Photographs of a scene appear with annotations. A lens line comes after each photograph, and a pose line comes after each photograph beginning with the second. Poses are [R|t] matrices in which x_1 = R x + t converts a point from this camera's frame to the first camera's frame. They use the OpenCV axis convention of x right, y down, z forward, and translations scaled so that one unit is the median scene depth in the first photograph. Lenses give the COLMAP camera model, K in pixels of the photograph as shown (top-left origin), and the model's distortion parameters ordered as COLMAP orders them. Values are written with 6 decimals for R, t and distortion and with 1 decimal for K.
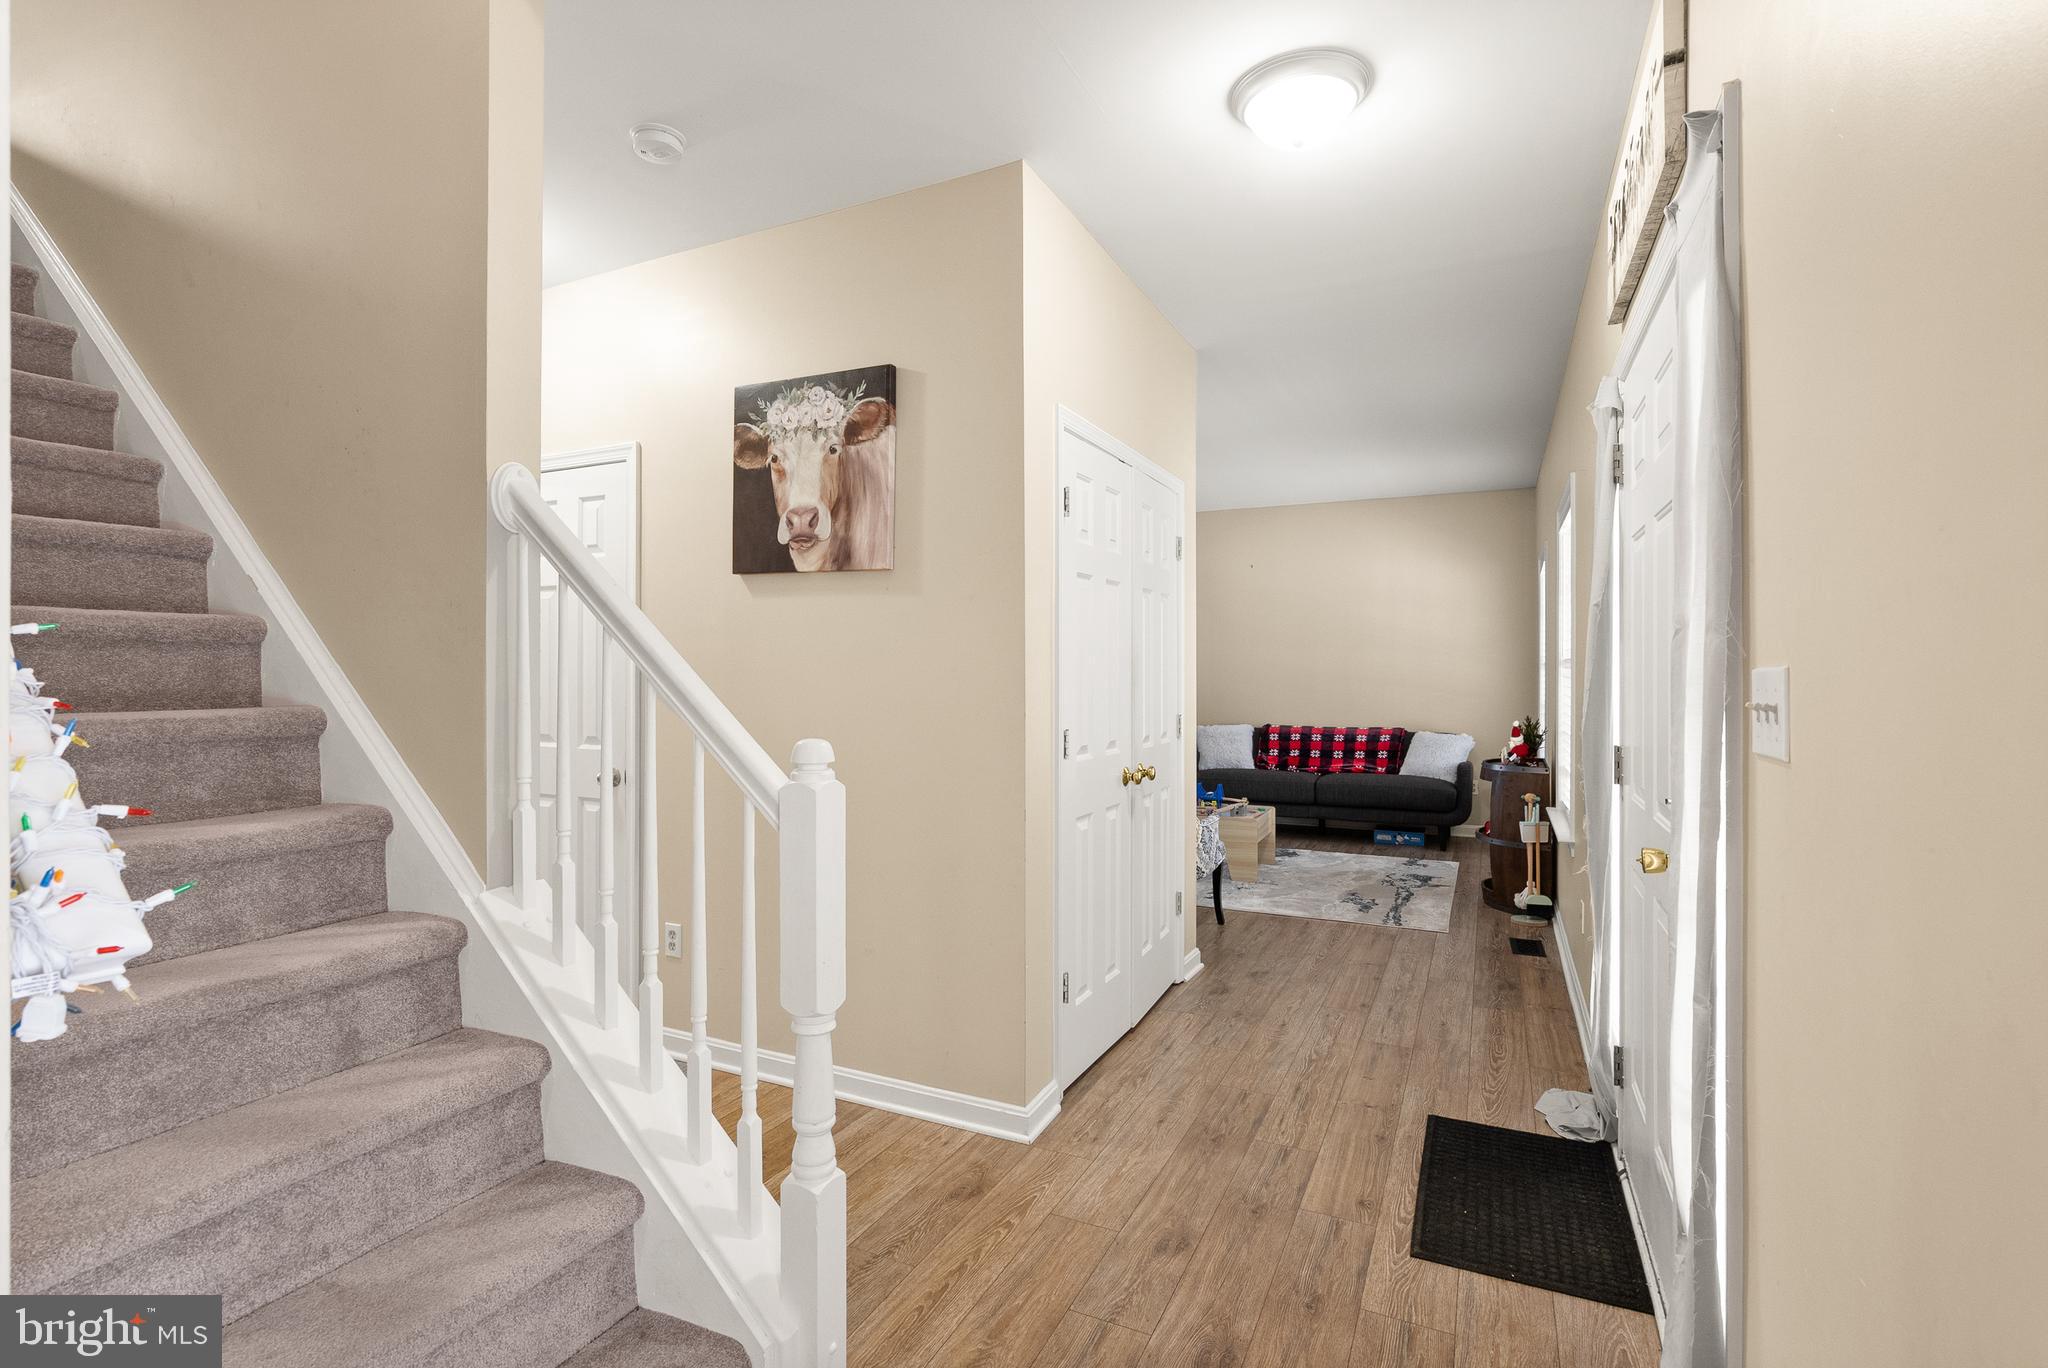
lens RADIAL K [[951.7, 0, 1038.5], [0, 951.7, 666.1], [0, 0, 1]] dist [0.001416, 0.004093]
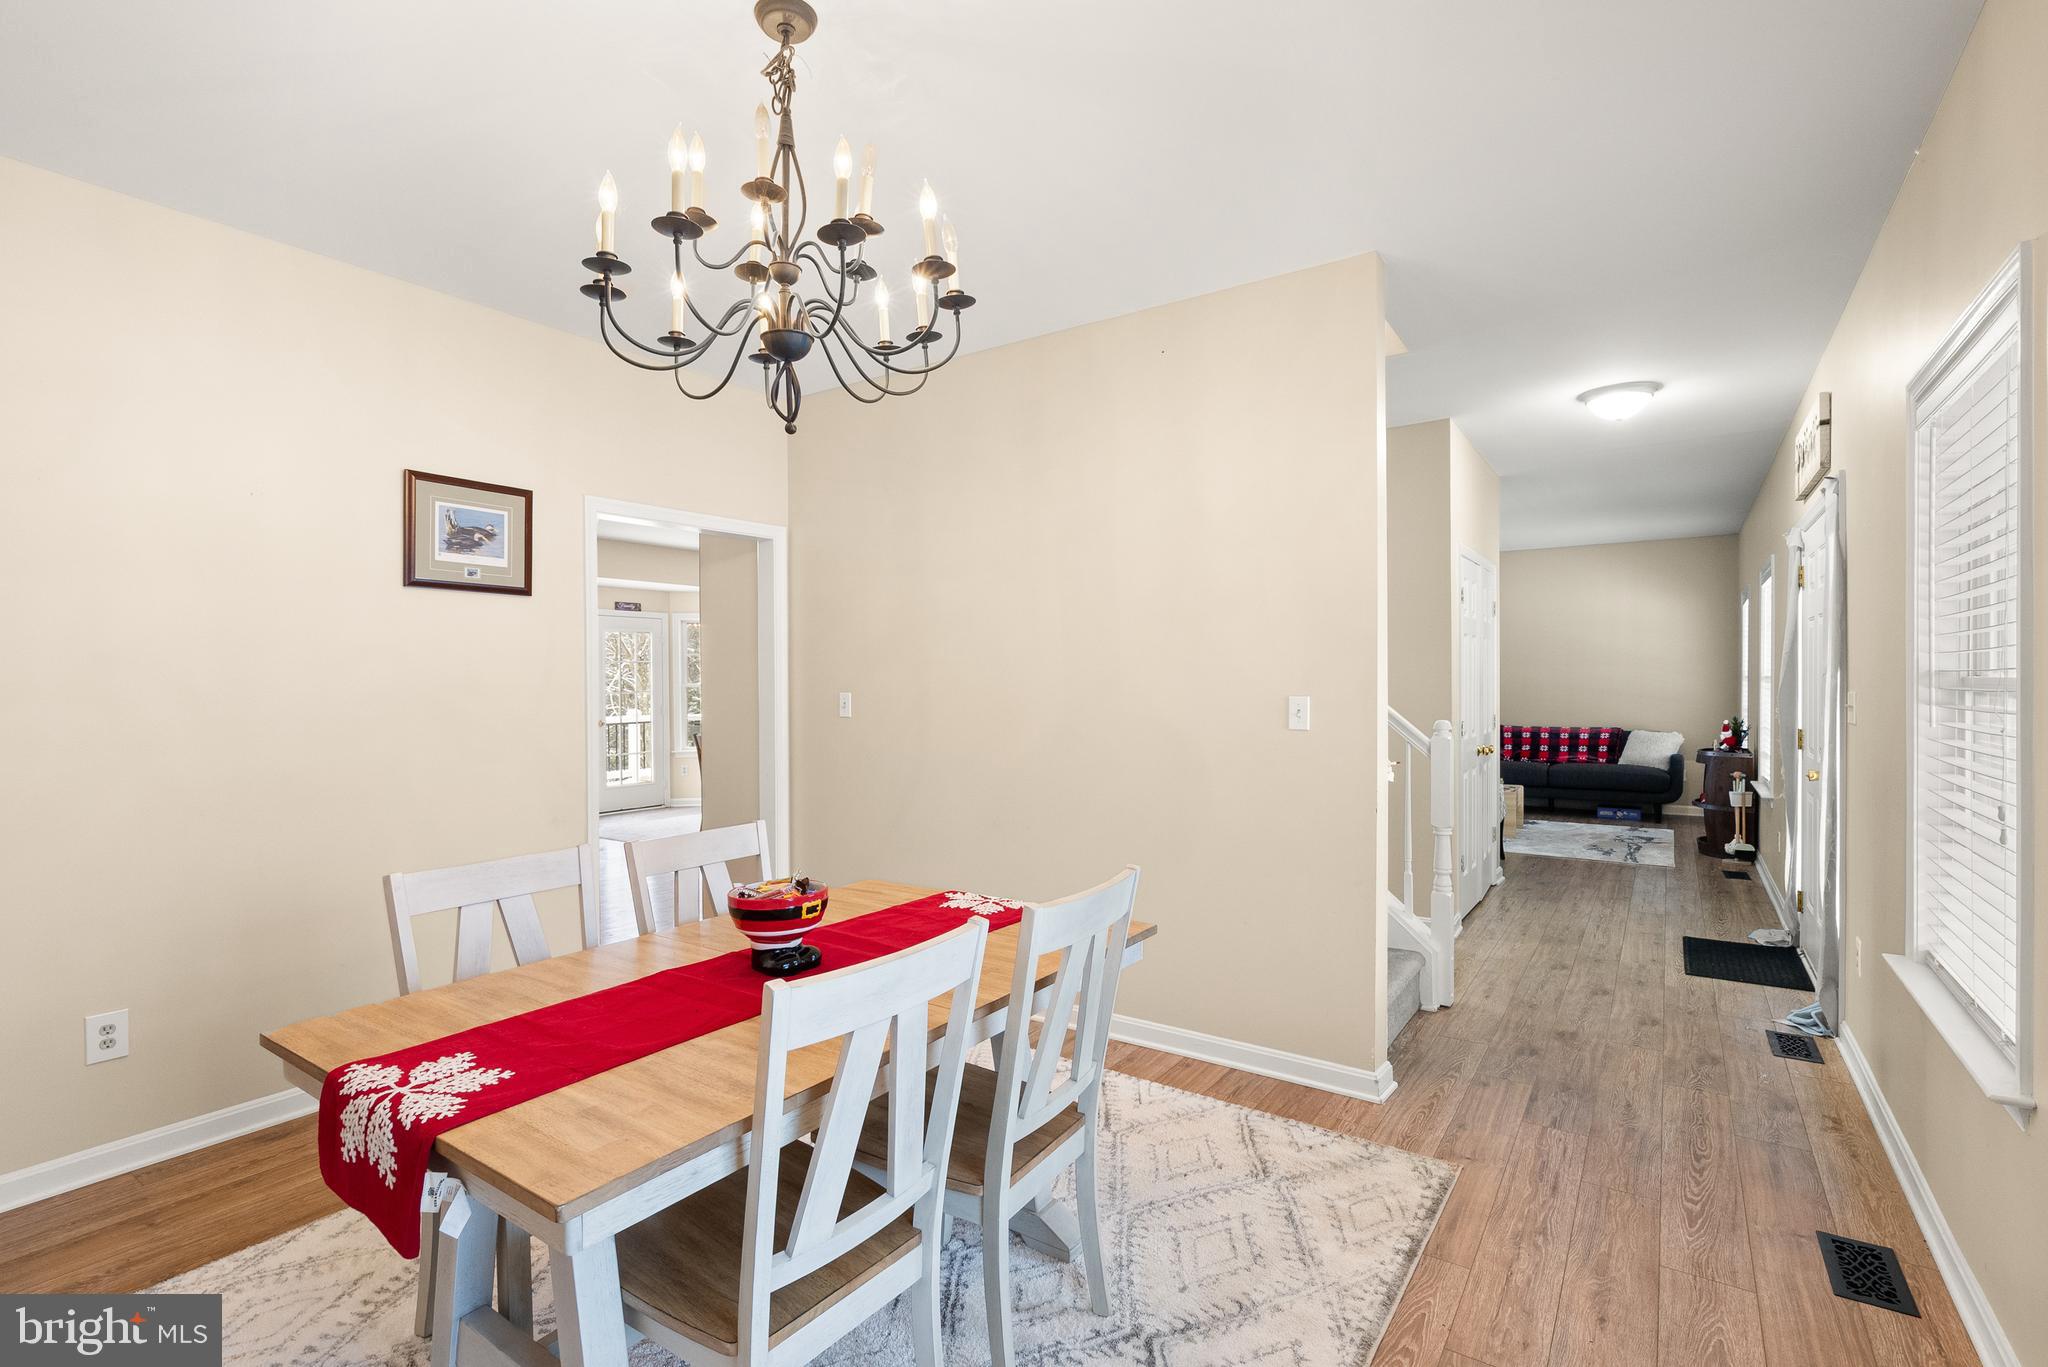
lens RADIAL K [[951.7, 0, 1030.9], [0, 951.7, 685.7], [0, 0, 1]] dist [0.001416, 0.004093]
pose [[0.989283, -0.004782, -0.145934, -0.250369], [0.006704, 0.999897, 0.012677, -0.013869], [0.145859, -0.013520, 0.989213, -0.438516]]
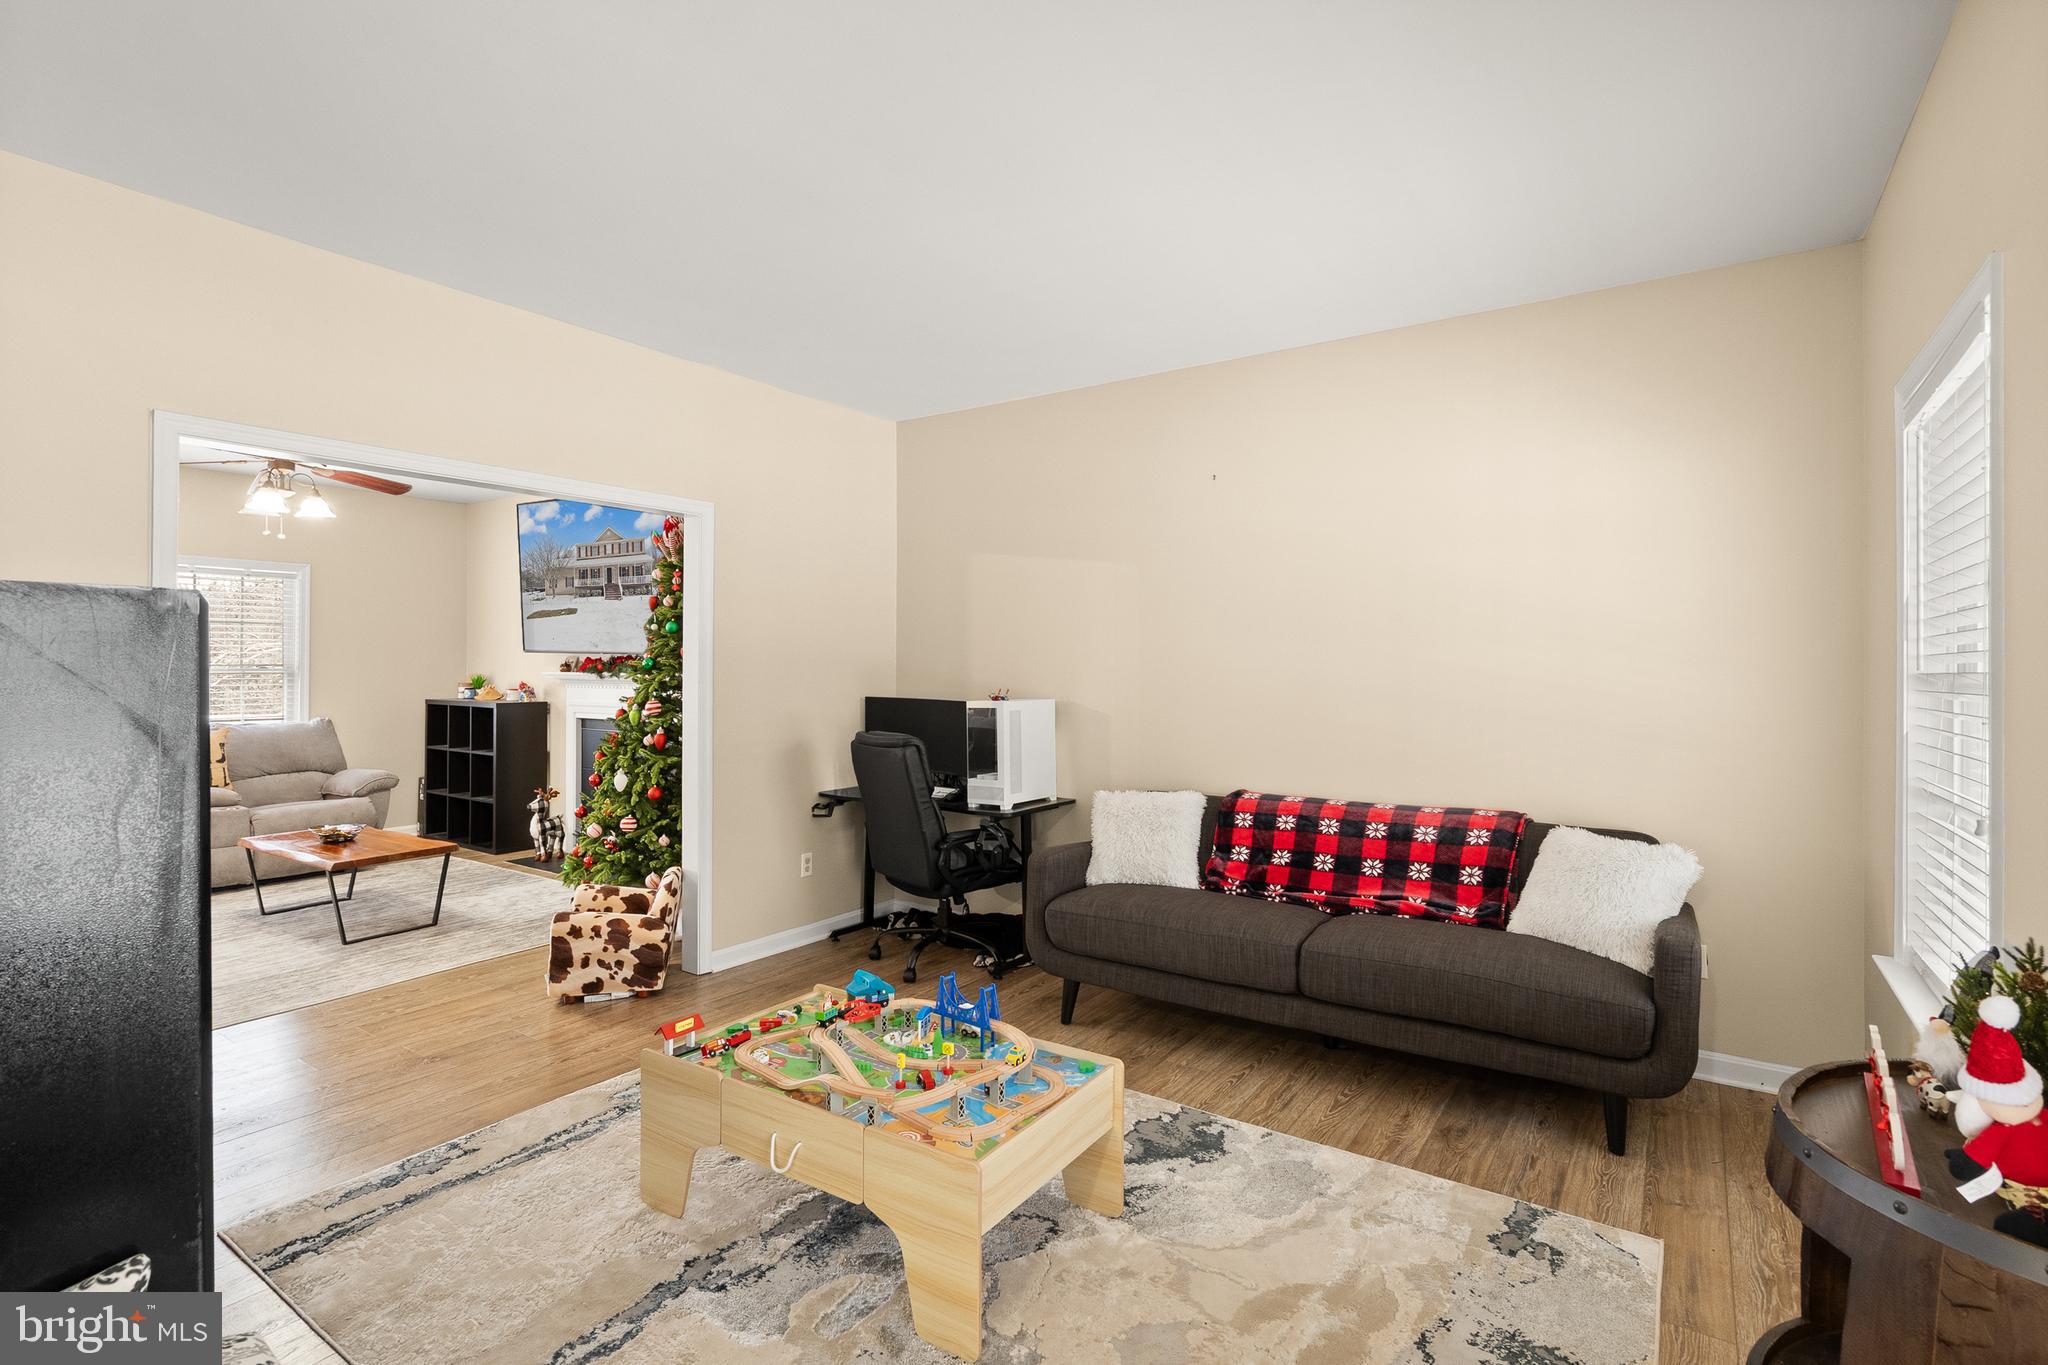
lens RADIAL K [[917.6, 0, 1058.6], [0, 917.6, 679.3], [0, 0, 1]] dist [-0.005204, -0.000989]
pose [[0.990171, 0.000300, -0.139863, 0.286908], [0.001195, 0.999943, 0.010607, -0.003229], [0.139858, -0.010670, 0.990114, 0.686229]]
